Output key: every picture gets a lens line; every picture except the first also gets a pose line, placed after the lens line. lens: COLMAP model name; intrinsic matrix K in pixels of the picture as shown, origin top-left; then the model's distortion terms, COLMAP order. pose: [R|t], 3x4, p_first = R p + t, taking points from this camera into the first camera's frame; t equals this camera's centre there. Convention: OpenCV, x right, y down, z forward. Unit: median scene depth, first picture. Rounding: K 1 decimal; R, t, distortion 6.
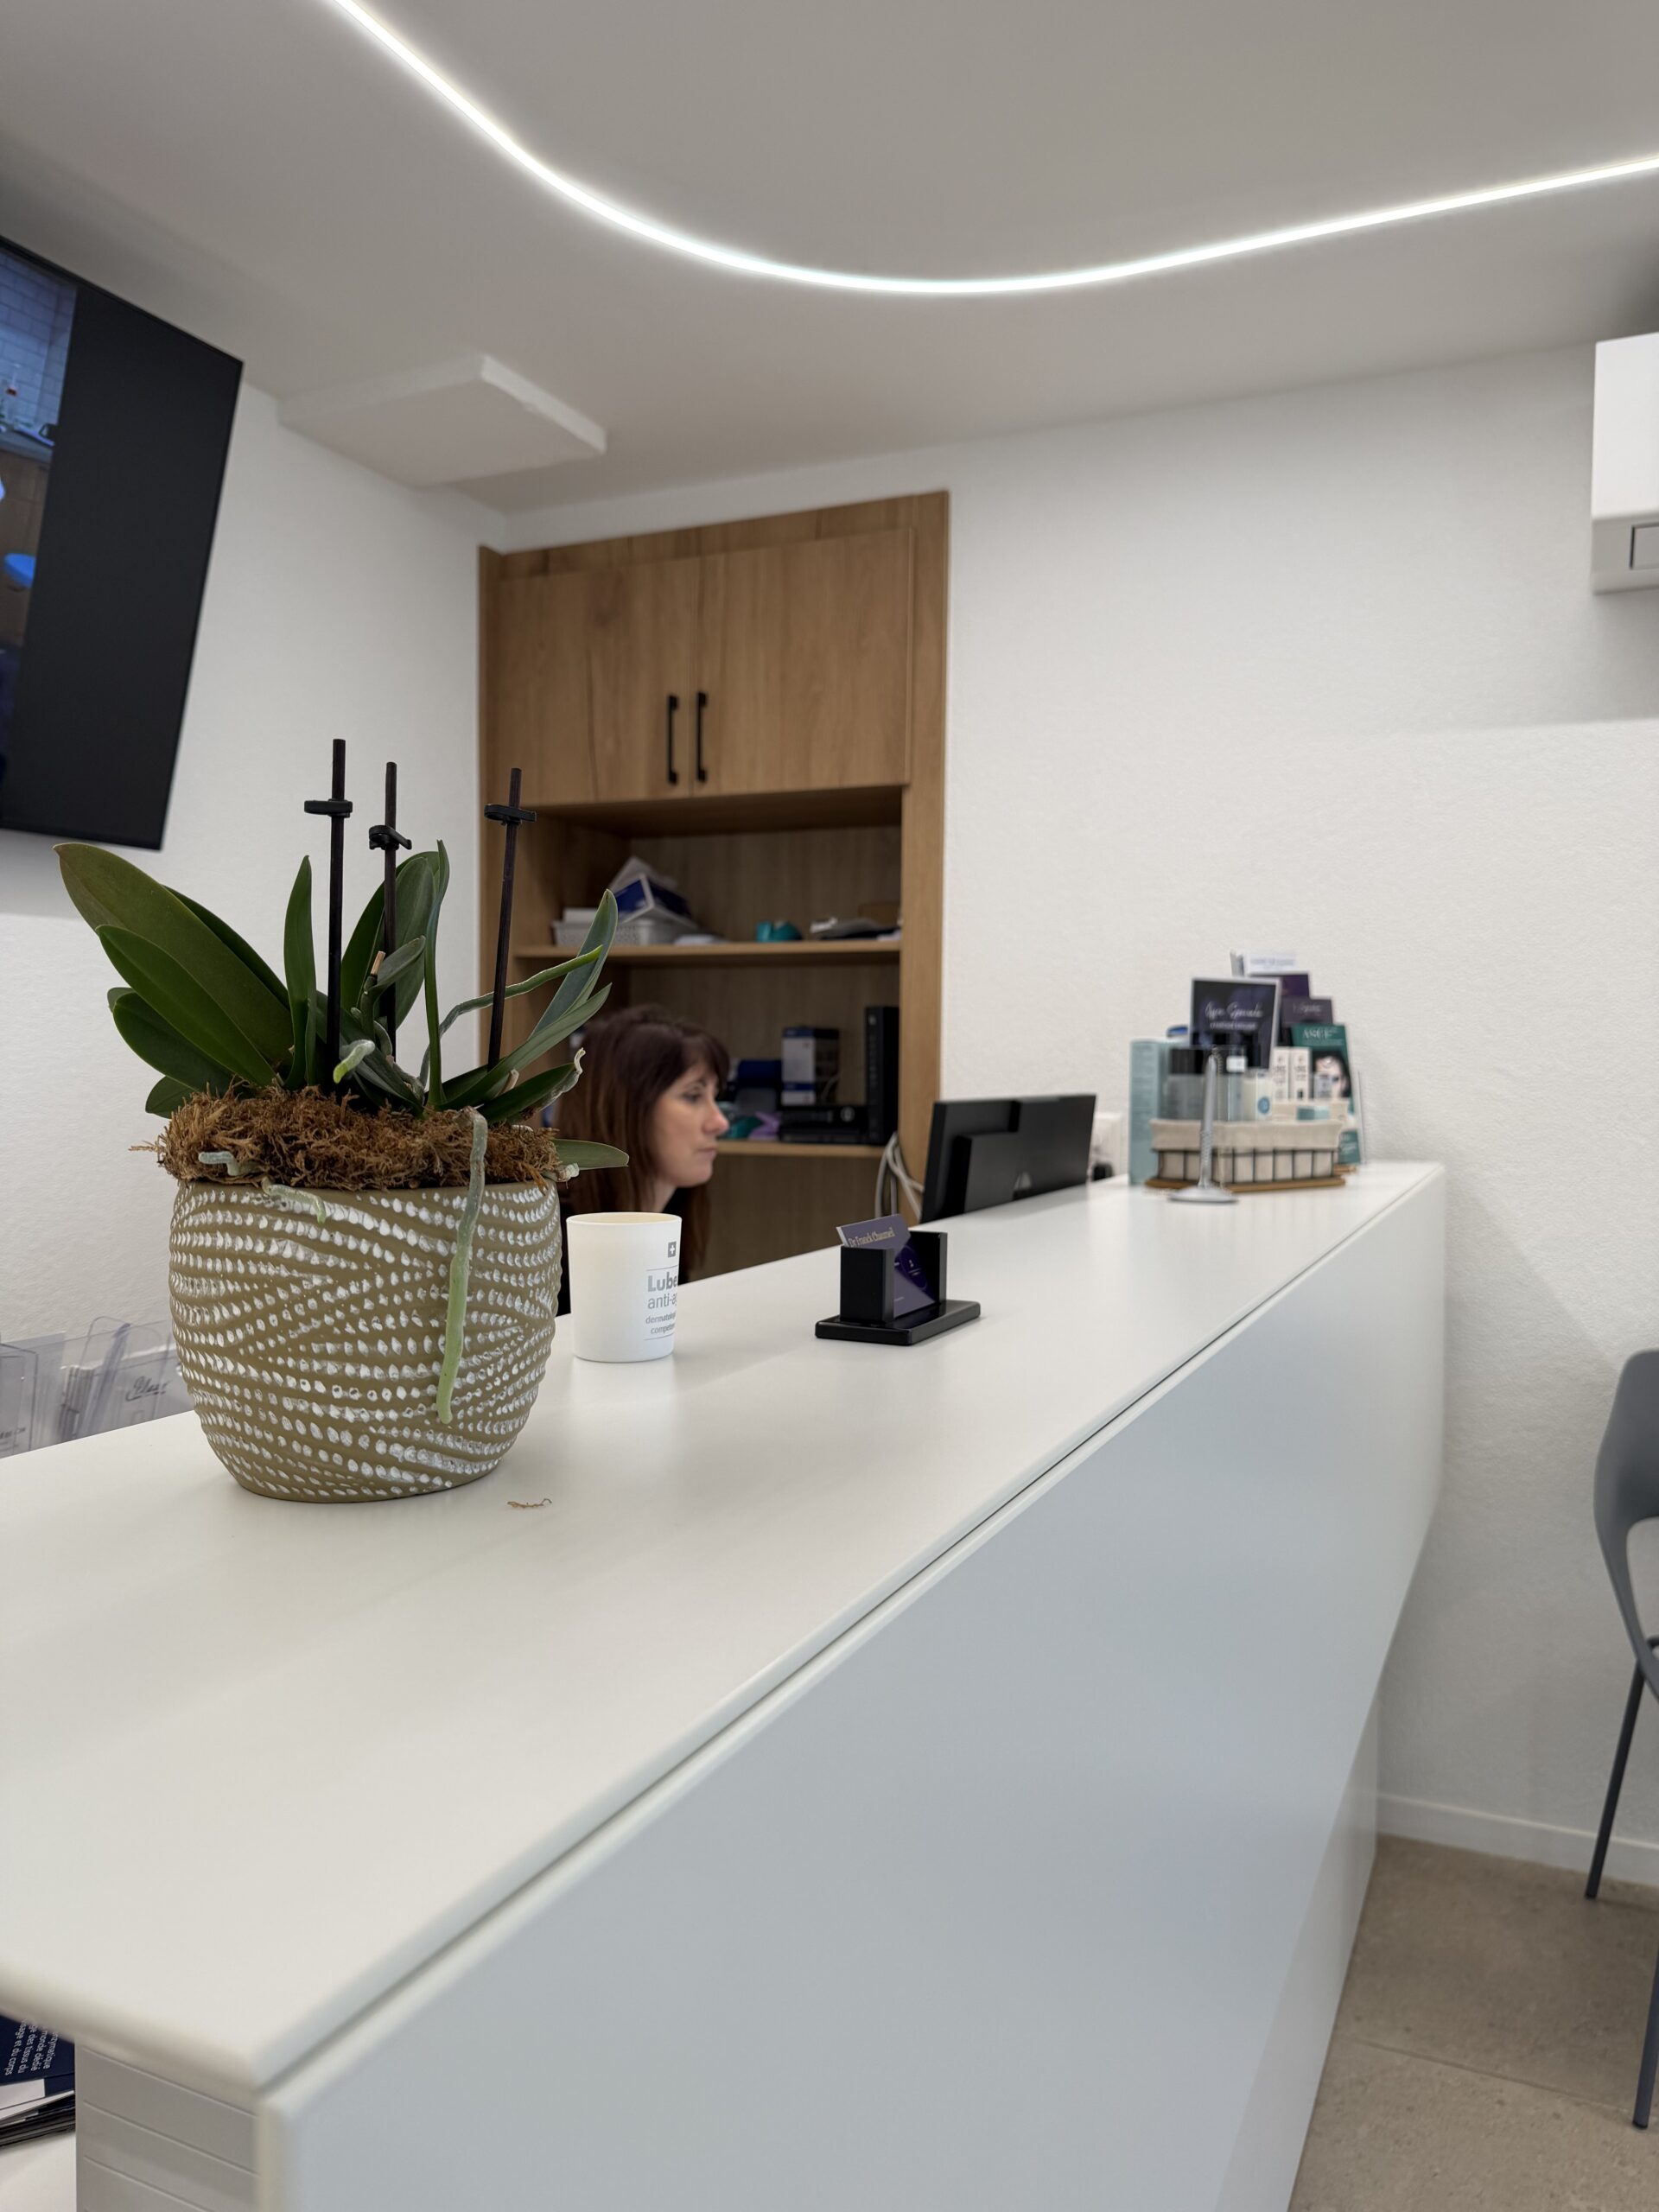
lens RADIAL K [[1585.6, 0, 829.5], [0, 1585.6, 1106.0], [0, 0, 1]] dist [0.130585, -0.226493]
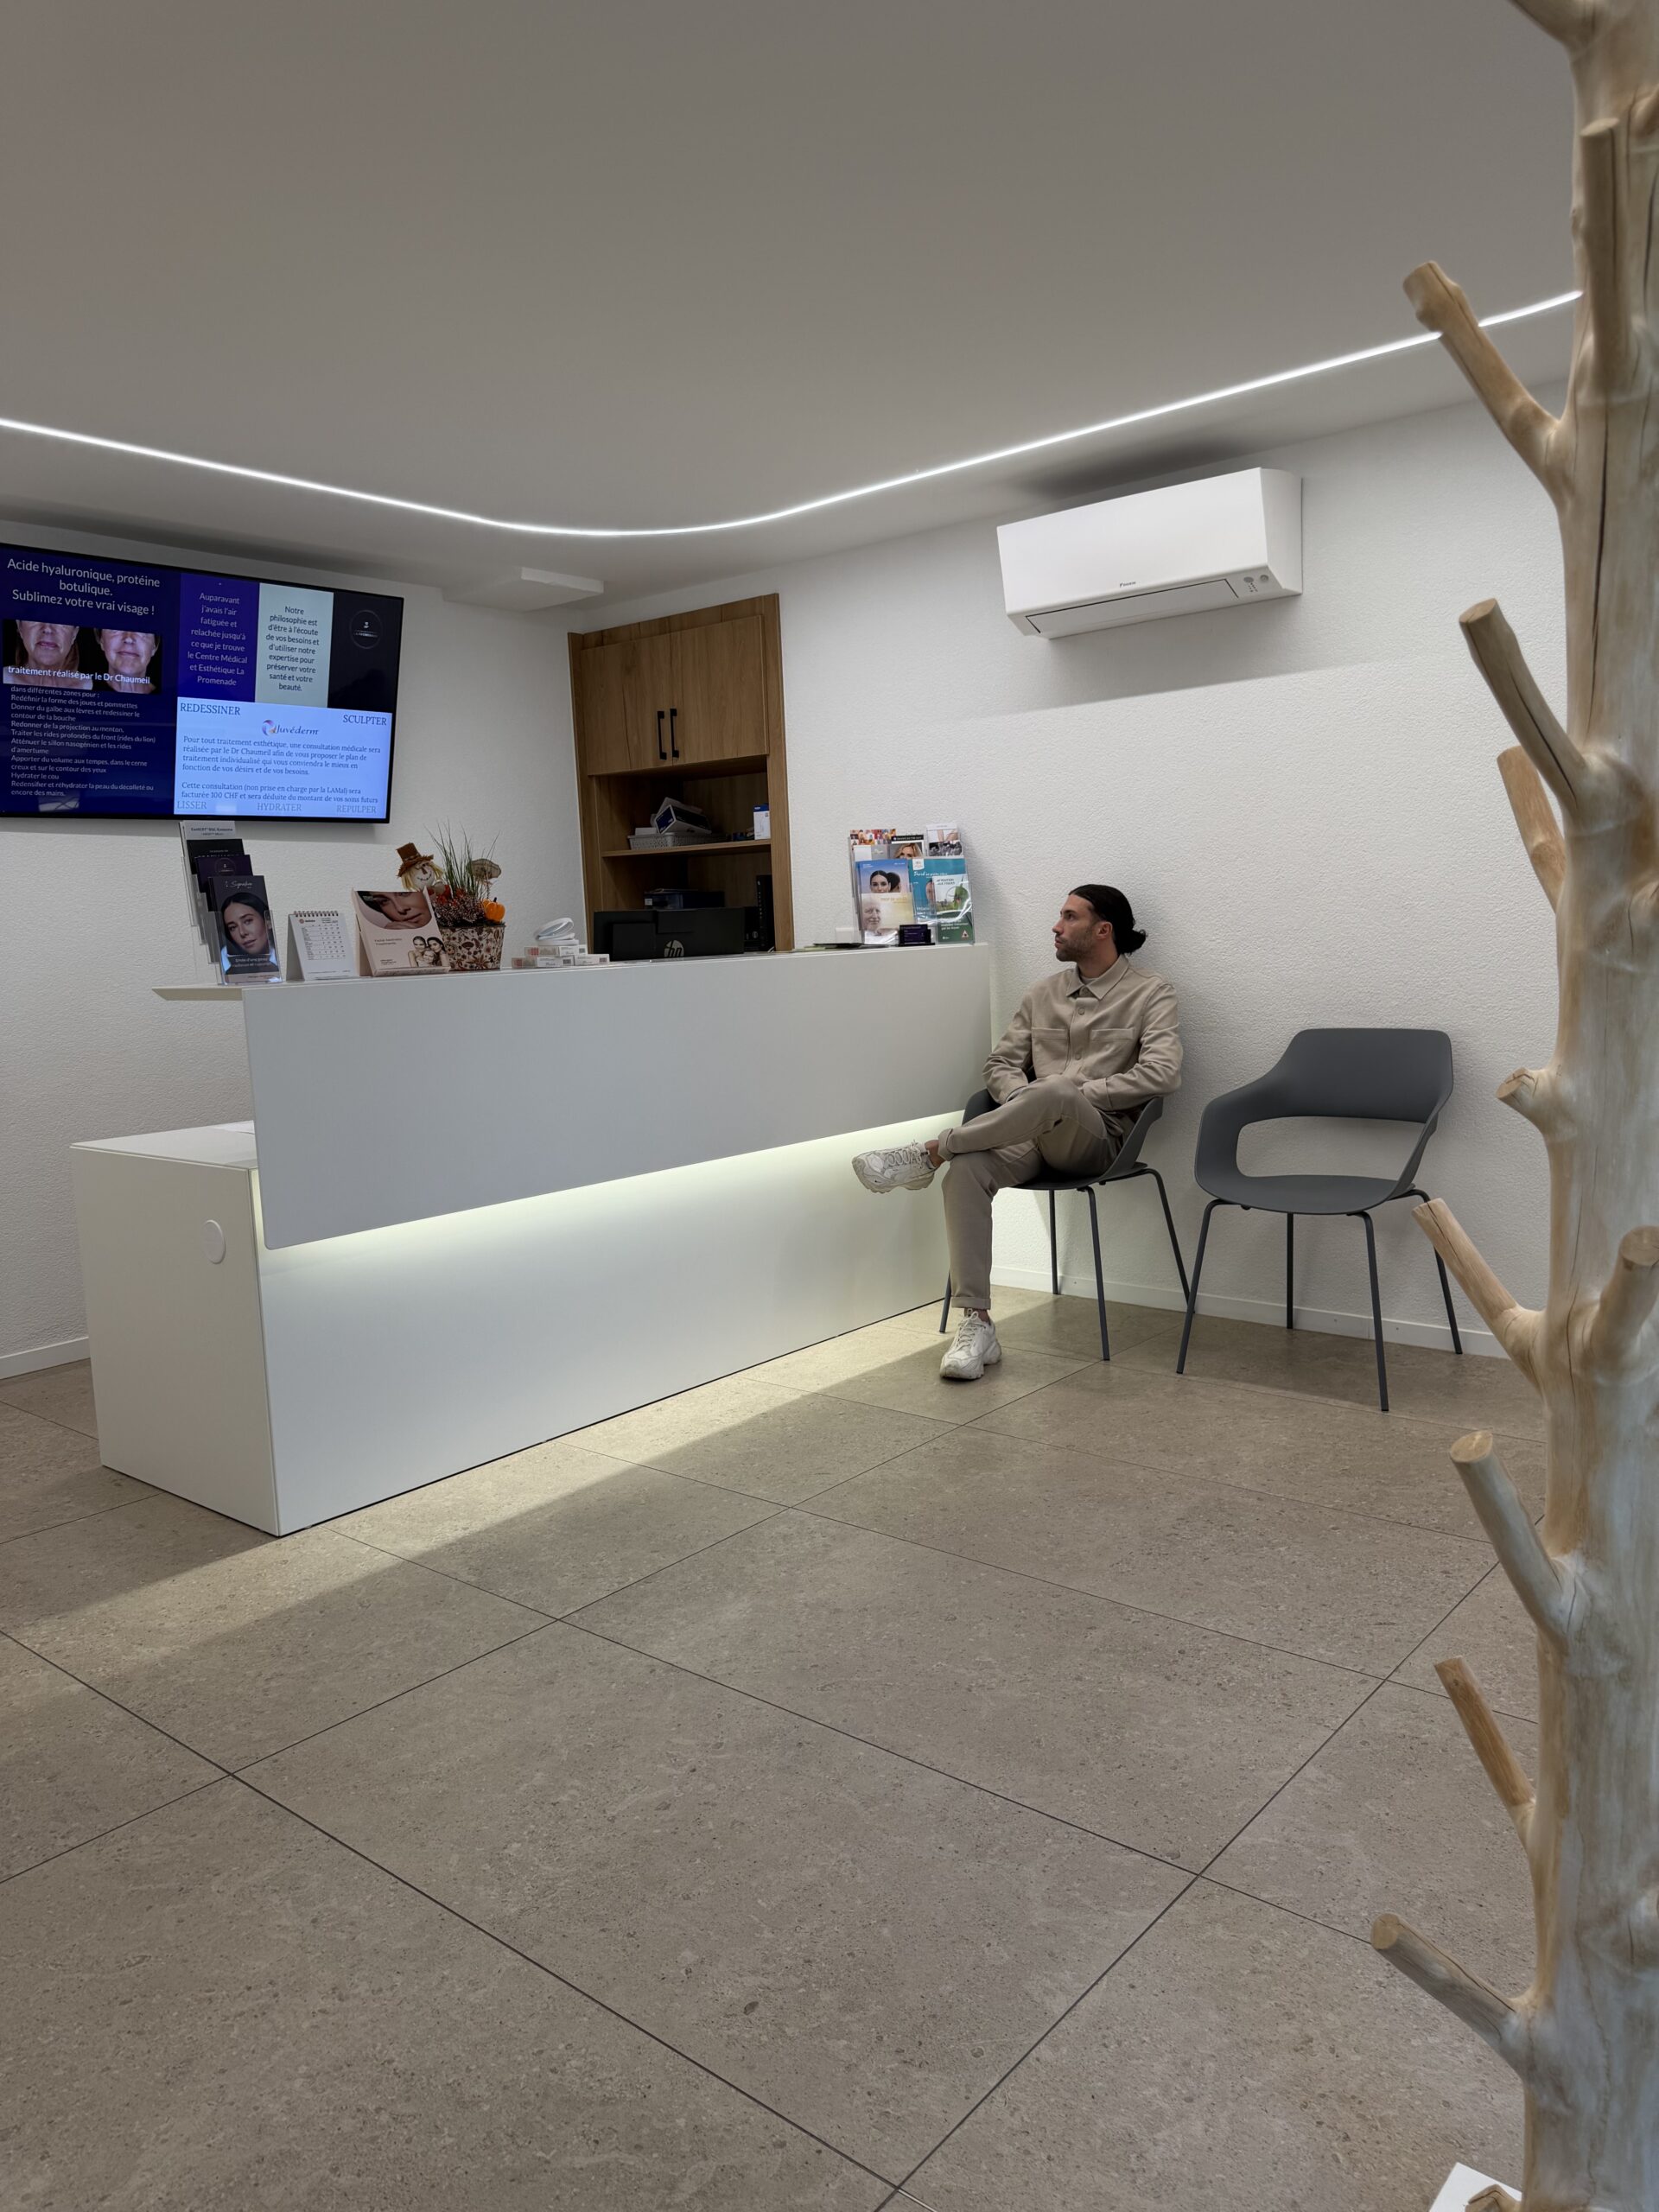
lens RADIAL K [[1585.6, 0, 829.5], [0, 1585.6, 1106.0], [0, 0, 1]] dist [0.130585, -0.226493]
pose [[0.963016, -0.019218, -0.268758, 0.595939], [0.042594, 0.995769, 0.081419, 0.057388], [0.266056, -0.089855, 0.959761, -0.785033]]
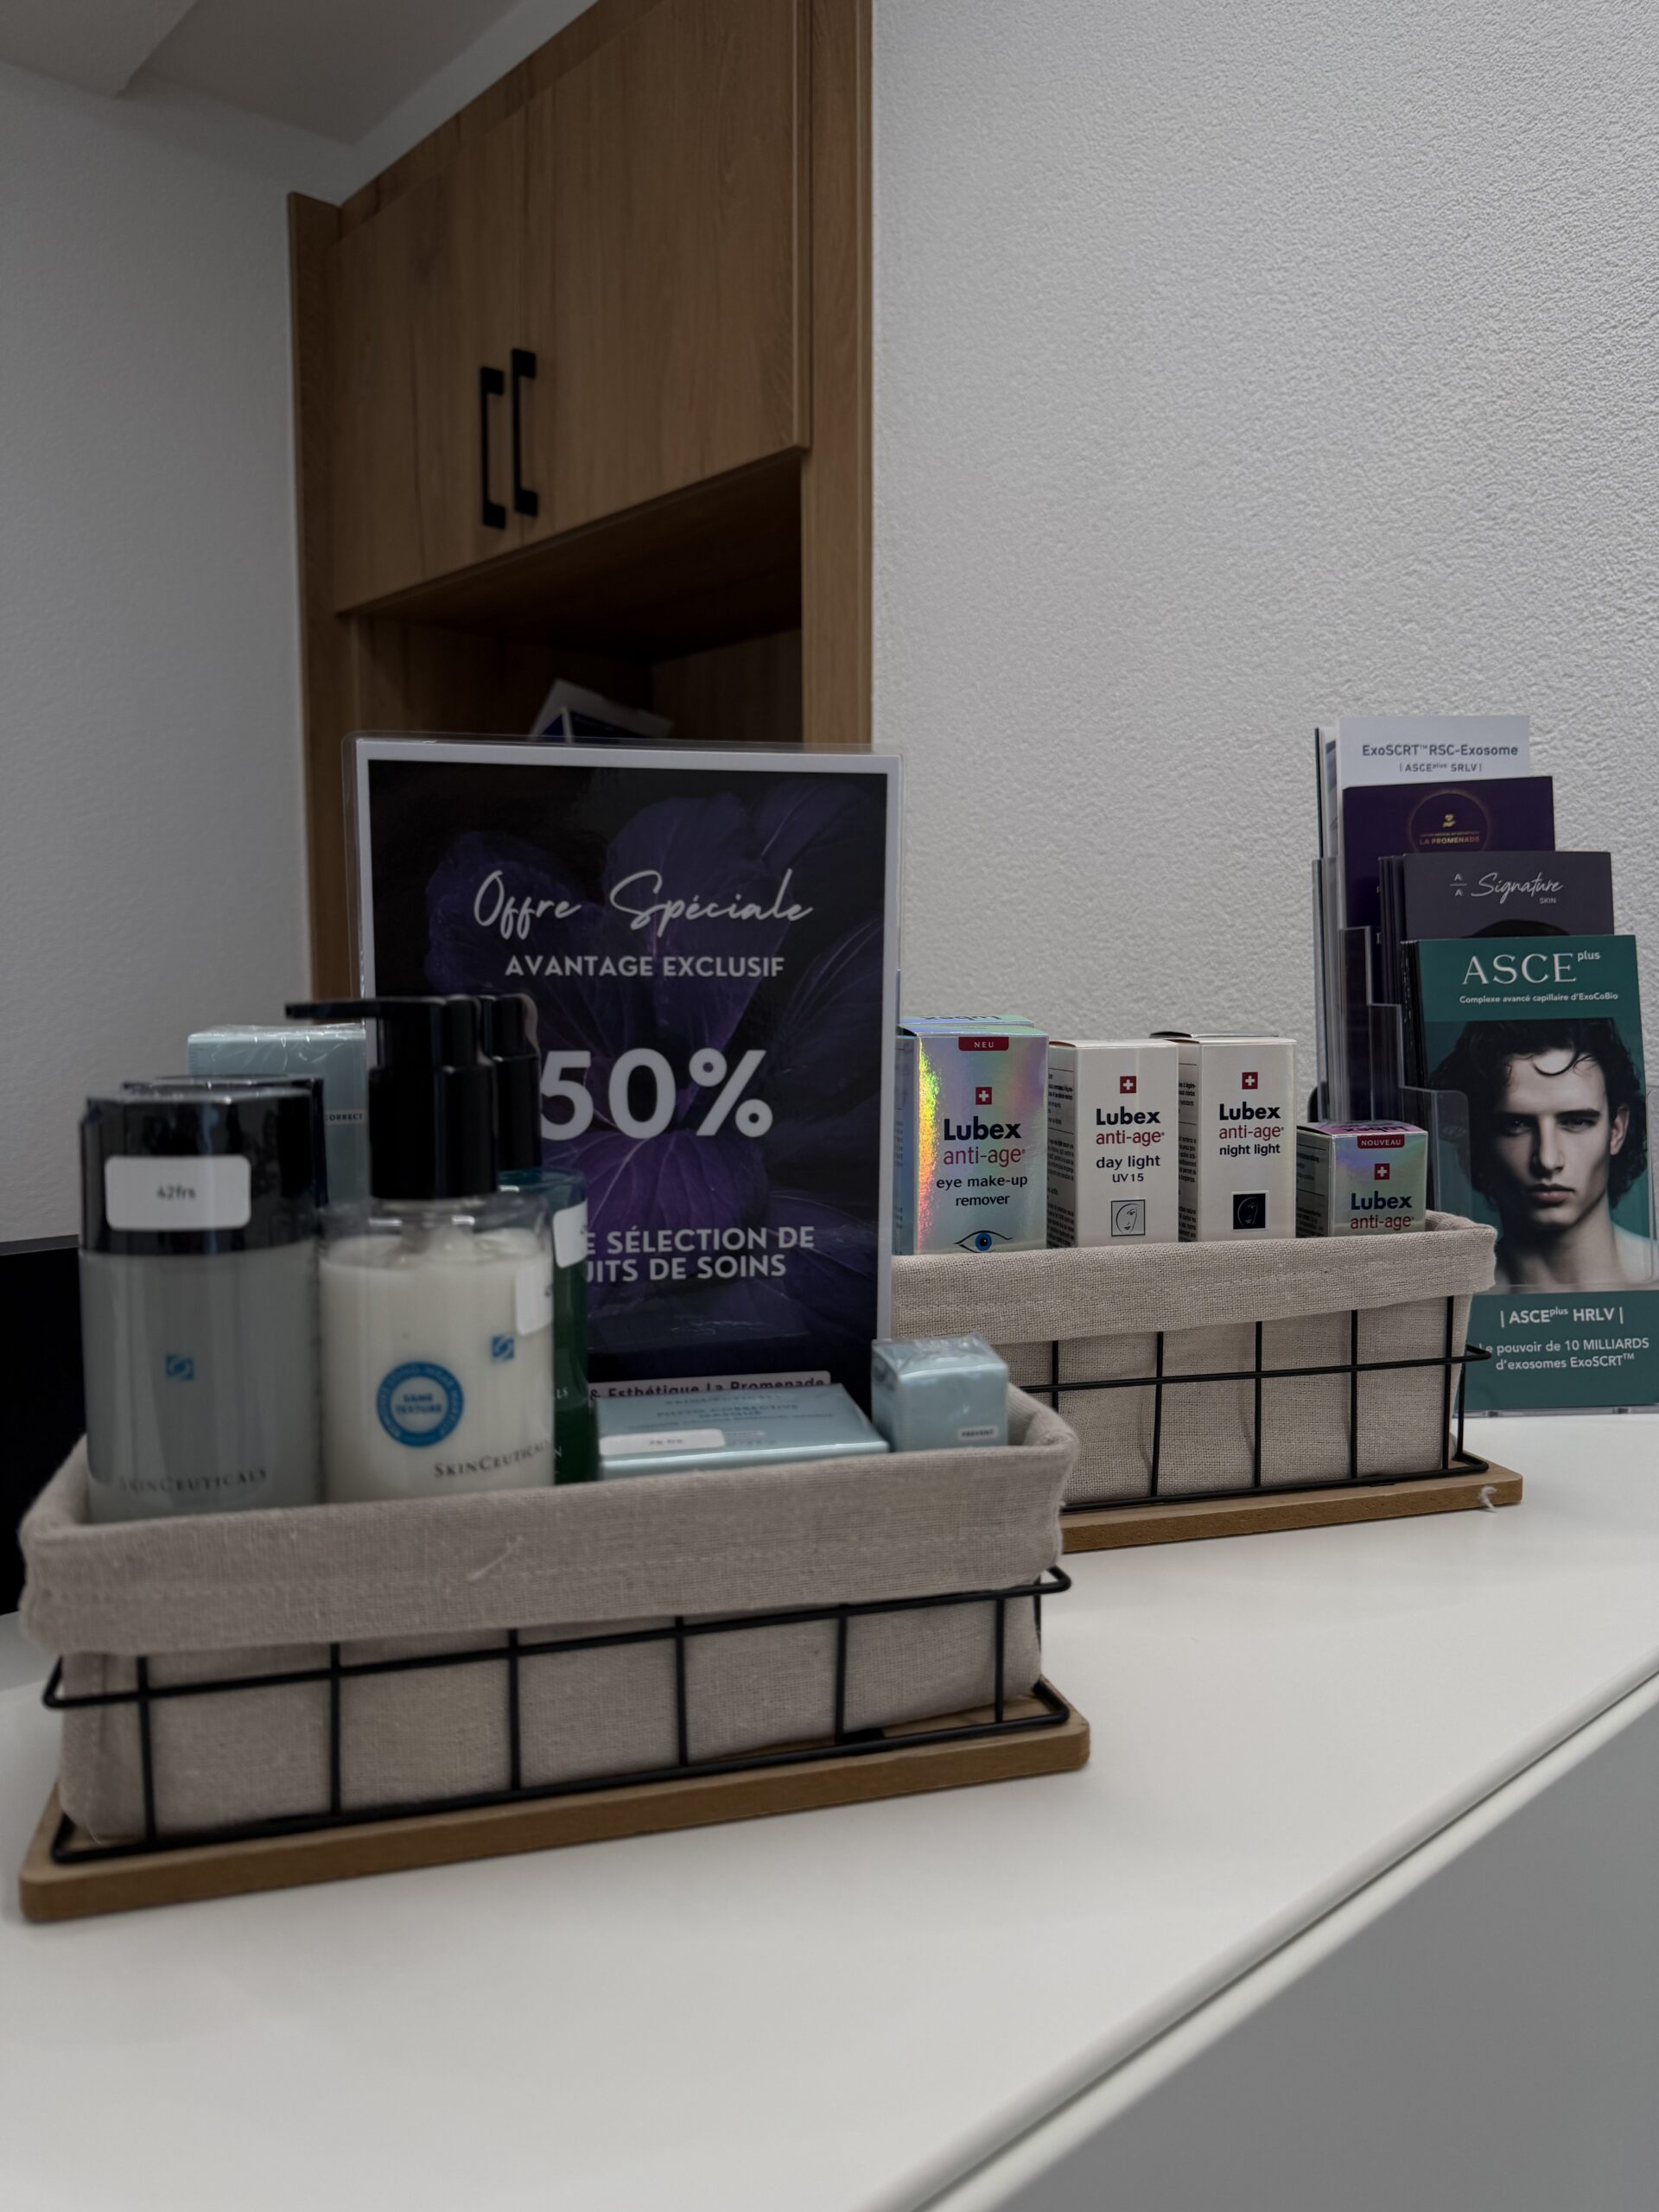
lens RADIAL K [[1609.3, 0, 829.5], [0, 1609.3, 1106.0], [0, 0, 1]] dist [-0.001668, -0.000607]
pose [[0.917922, 0.016952, -0.396398, 0.245992], [0.003676, 0.998681, 0.051220, -0.028197], [0.396743, -0.048473, 0.916649, 0.535186]]
